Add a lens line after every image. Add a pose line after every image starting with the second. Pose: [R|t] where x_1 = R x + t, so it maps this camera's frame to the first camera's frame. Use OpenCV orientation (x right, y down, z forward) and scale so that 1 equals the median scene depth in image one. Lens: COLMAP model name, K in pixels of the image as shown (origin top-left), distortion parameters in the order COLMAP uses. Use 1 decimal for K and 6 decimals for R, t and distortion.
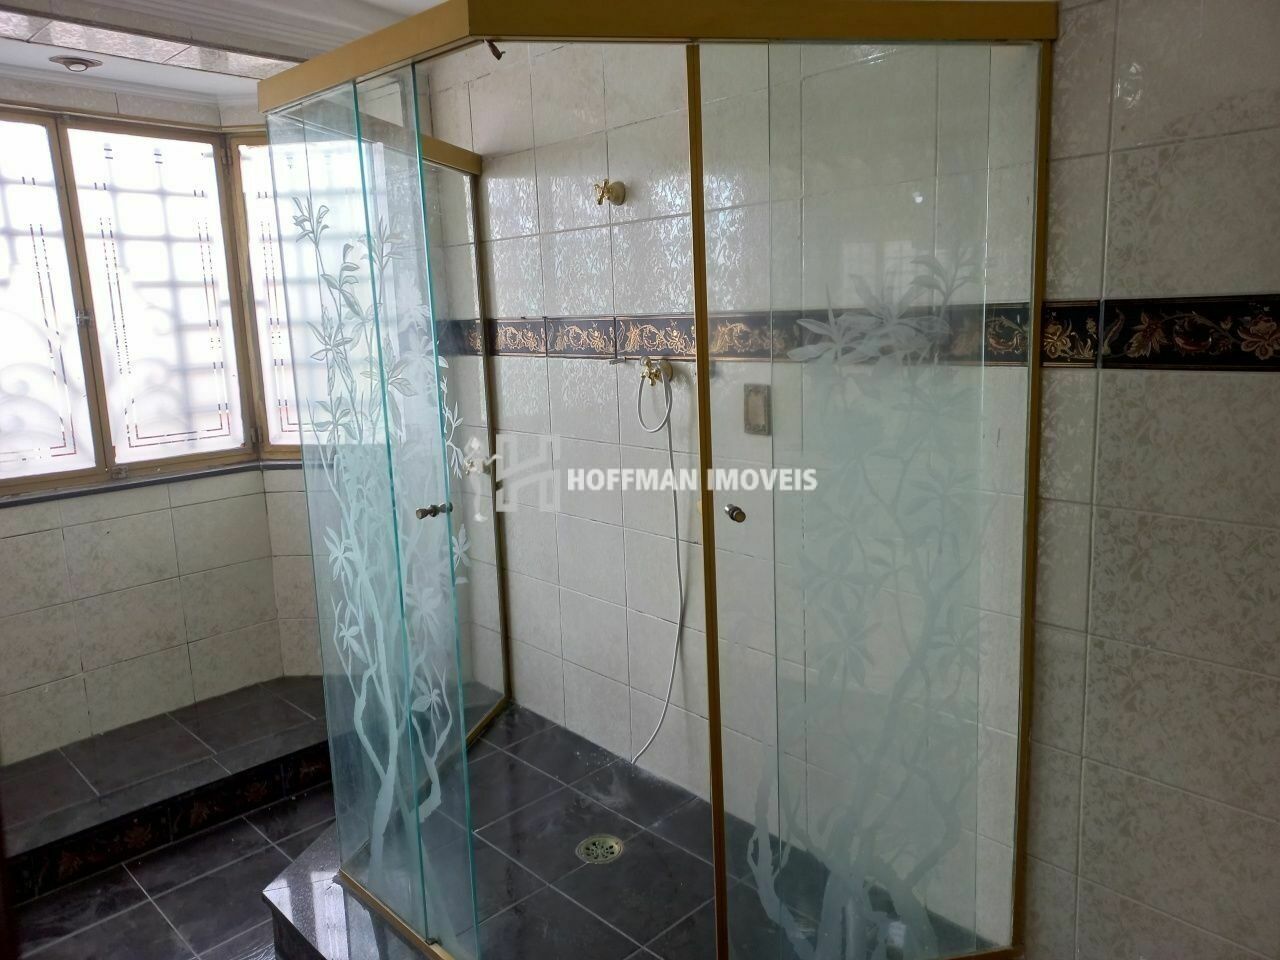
lens RADIAL K [[924.7, 0, 640.0], [0, 924.7, 480.0], [0, 0, 1]] dist [0.022289, 0.006395]
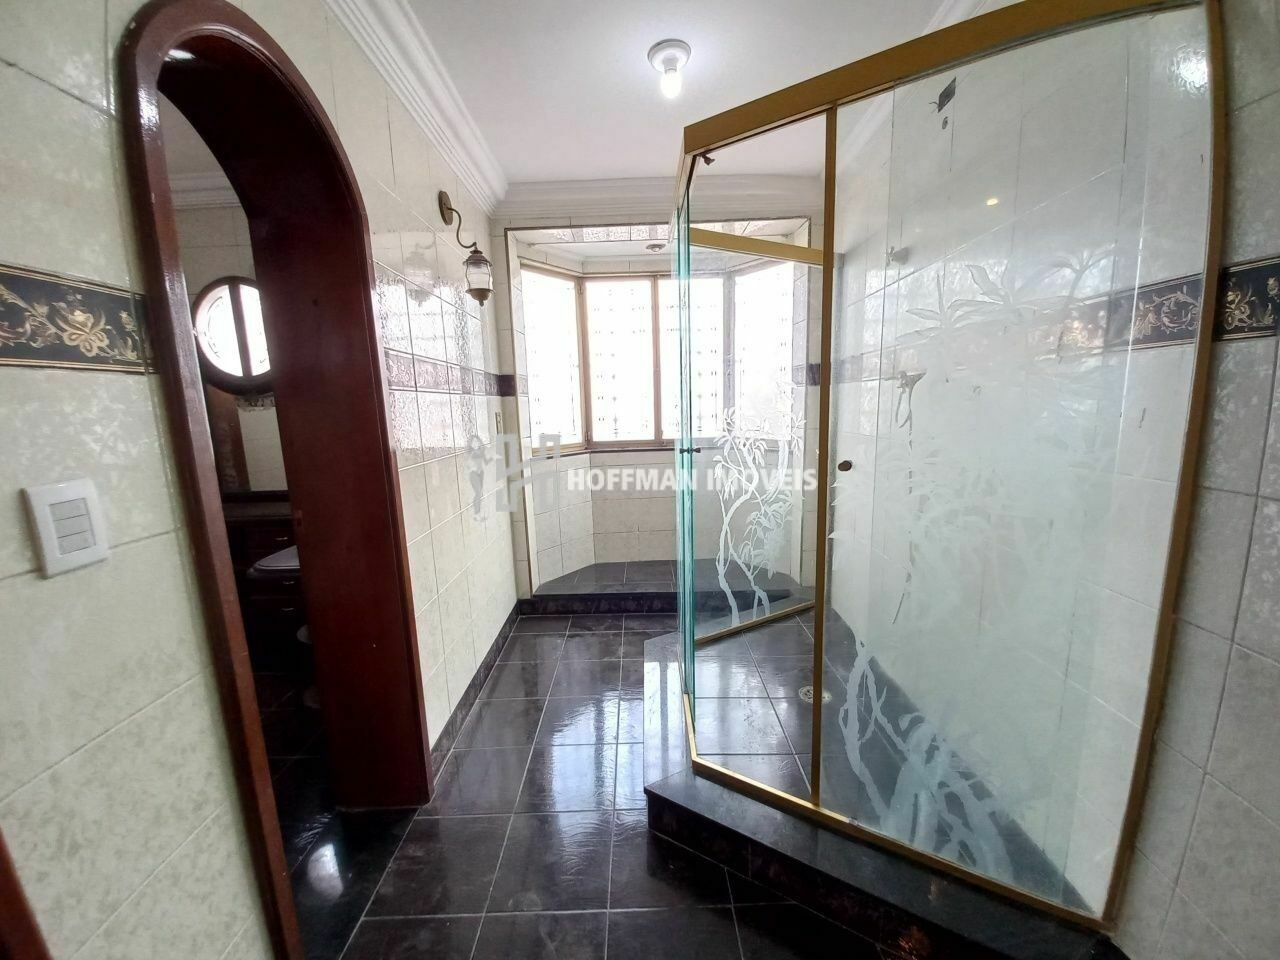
lens RADIAL K [[504.3, 0, 640.0], [0, 504.3, 504.9], [0, 0, 1]] dist [0.001216, -0.013242]
pose [[0.688214, 0.150093, -0.709812, 0.405783], [-0.129375, 0.988074, 0.083494, 0.069823], [0.713879, 0.034370, 0.699425, 0.261436]]
